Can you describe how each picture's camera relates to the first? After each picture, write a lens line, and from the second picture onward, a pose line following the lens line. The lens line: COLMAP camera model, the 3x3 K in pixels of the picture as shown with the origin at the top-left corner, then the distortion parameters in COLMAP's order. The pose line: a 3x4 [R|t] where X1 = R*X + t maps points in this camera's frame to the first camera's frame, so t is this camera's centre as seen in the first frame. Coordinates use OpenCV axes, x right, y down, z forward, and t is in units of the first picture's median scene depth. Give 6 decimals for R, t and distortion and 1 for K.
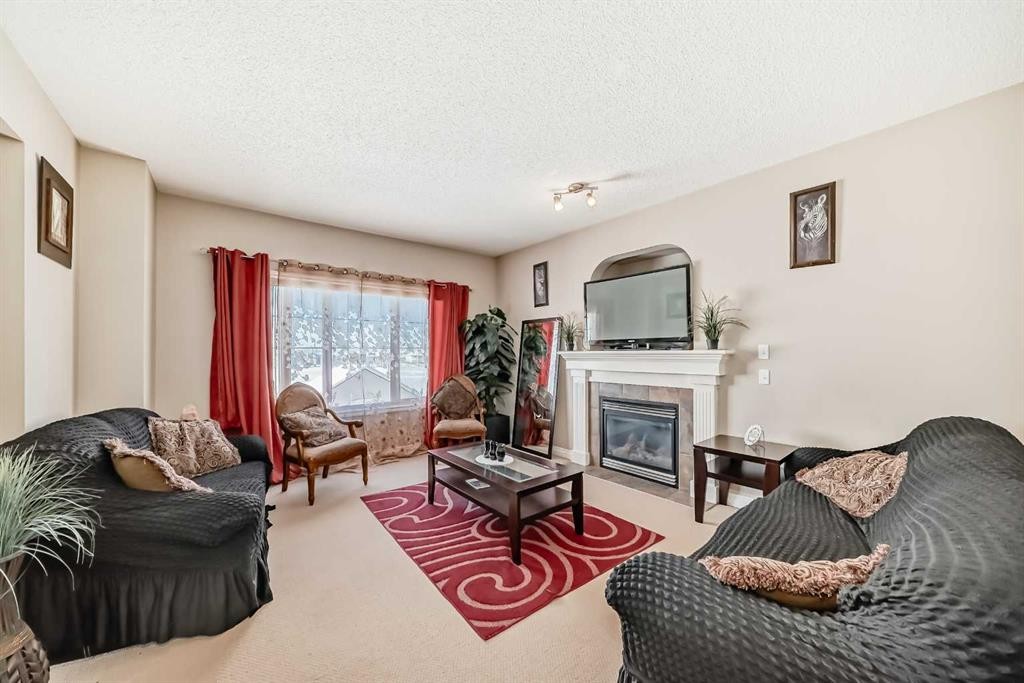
lens RADIAL K [[368.8, 0, 517.5], [0, 368.8, 348.2], [0, 0, 1]] dist [-0.015939, 0.001921]
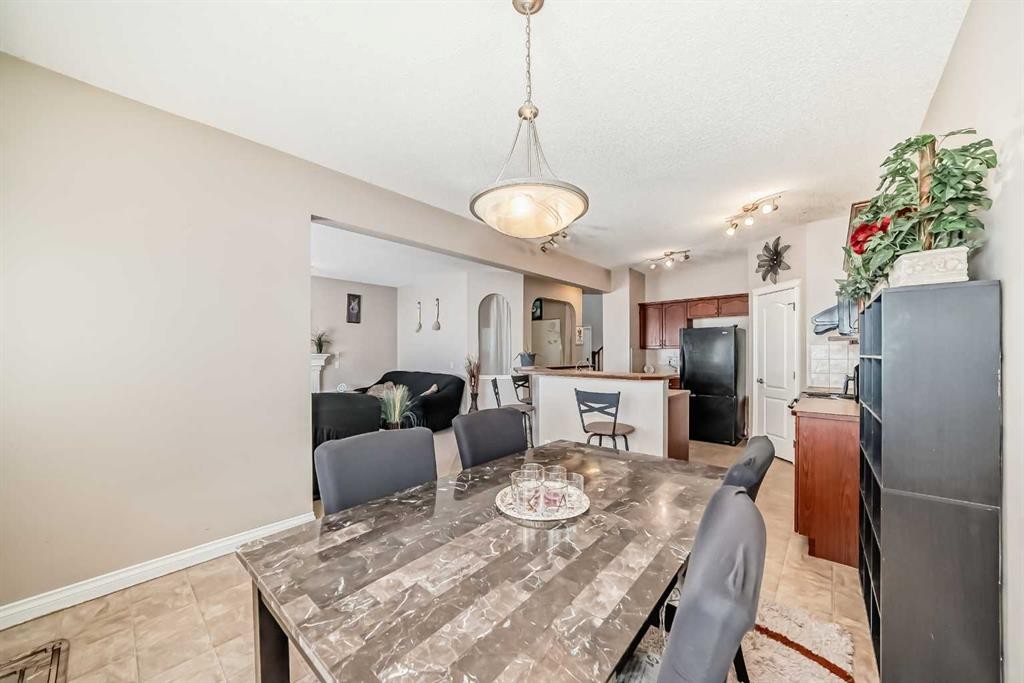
lens RADIAL K [[368.8, 0, 515.3], [0, 368.8, 350.5], [0, 0, 1]] dist [-0.015939, 0.001921]
pose [[-0.153902, 0.012424, 0.988008, -1.489952], [-0.004736, 0.999900, -0.013311, 0.007666], [-0.988075, -0.006728, -0.153828, 0.160212]]
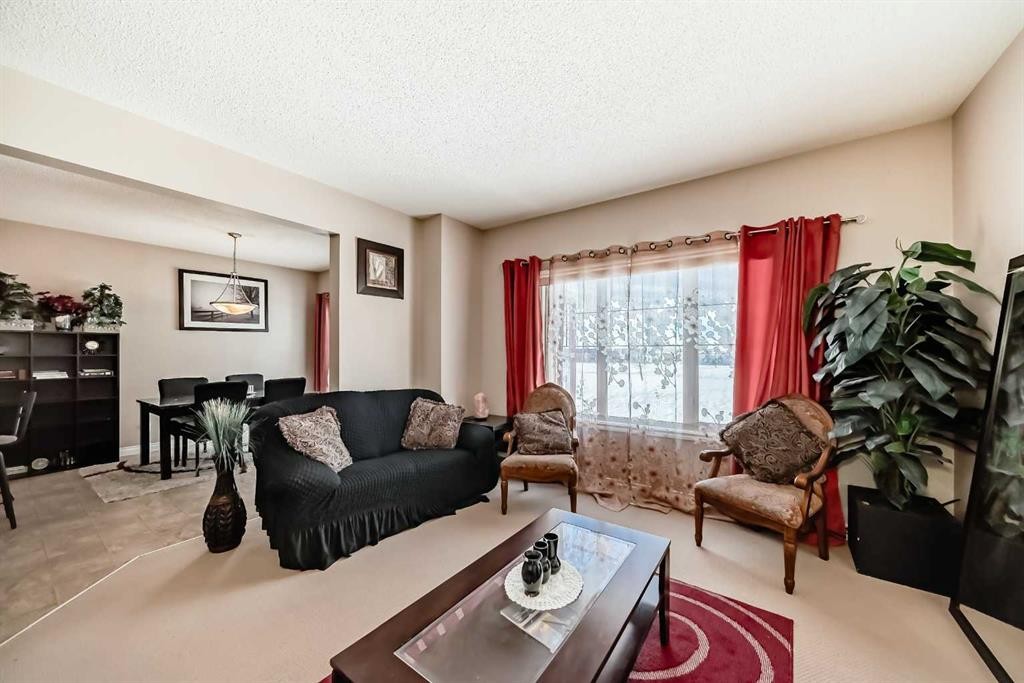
lens RADIAL K [[368.8, 0, 510.4], [0, 368.8, 350.2], [0, 0, 1]] dist [-0.015939, 0.001921]
pose [[0.259160, 0.002306, -0.965832, 0.292329], [0.009860, 0.999939, 0.005033, 0.002248], [0.965784, -0.010828, 0.259121, 0.640448]]
